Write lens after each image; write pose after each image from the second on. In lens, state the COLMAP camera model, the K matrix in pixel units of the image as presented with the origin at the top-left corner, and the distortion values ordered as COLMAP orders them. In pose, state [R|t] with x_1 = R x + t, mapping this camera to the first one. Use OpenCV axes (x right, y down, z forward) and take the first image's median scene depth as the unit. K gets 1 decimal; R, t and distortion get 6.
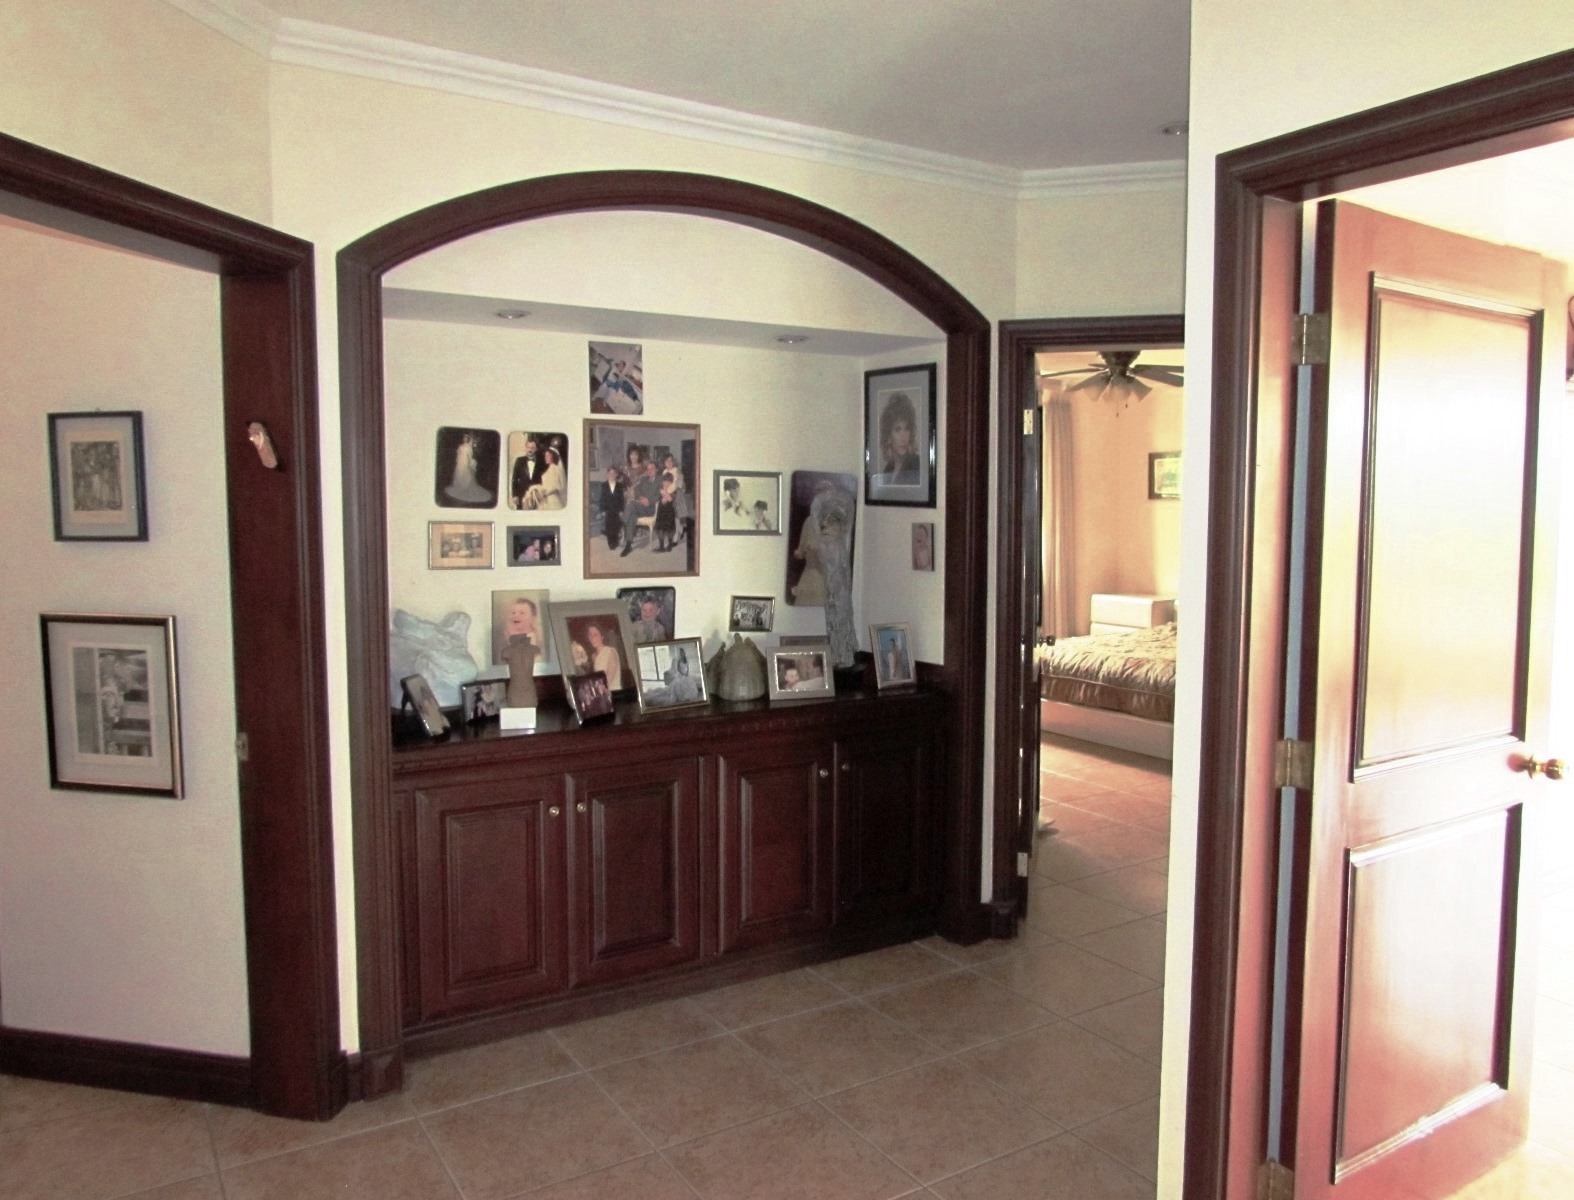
lens RADIAL K [[1169.5, 0, 787.7], [0, 1169.5, 600.0], [0, 0, 1]] dist [0.004705, 0.000372]
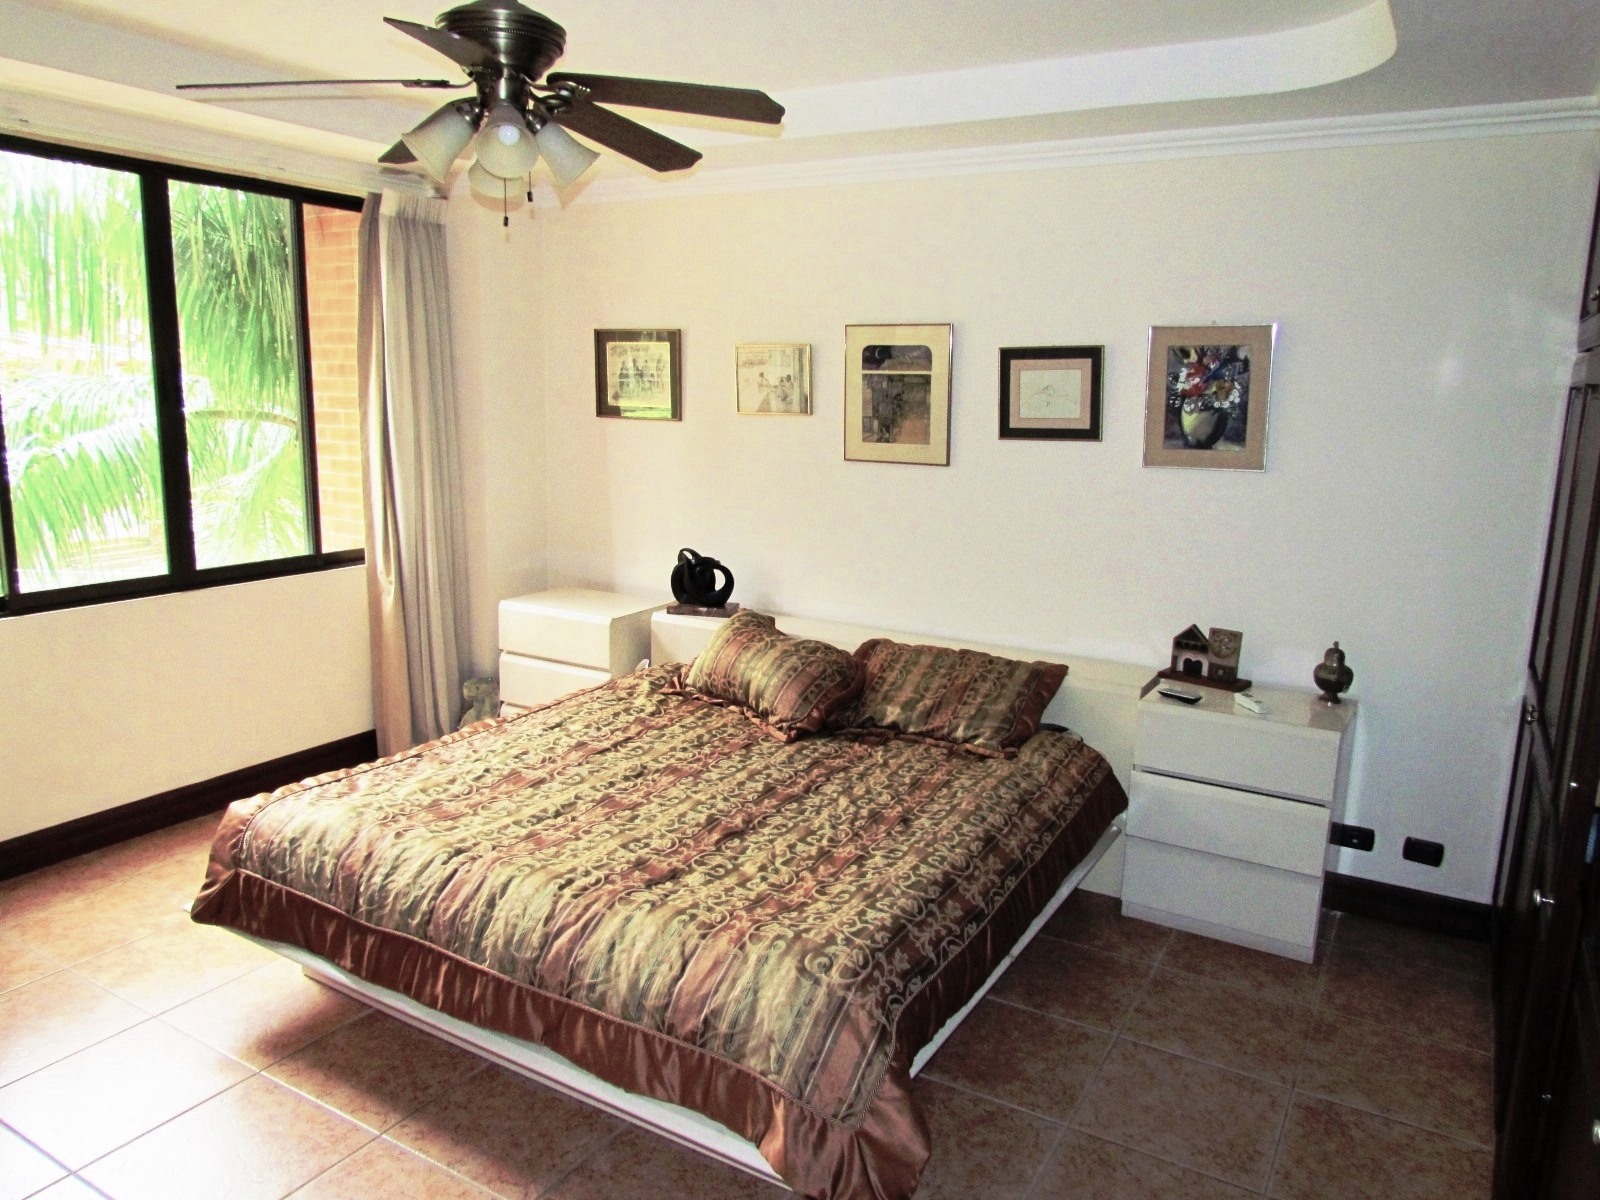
lens RADIAL K [[1132.1, 0, 797.7], [0, 1132.1, 602.6], [0, 0, 1]] dist [-0.026229, -0.004070]
pose [[0.891238, -0.064498, 0.448927, 0.191523], [0.013002, 0.993063, 0.116864, -0.077087], [-0.453350, -0.098316, 0.885893, 0.618950]]
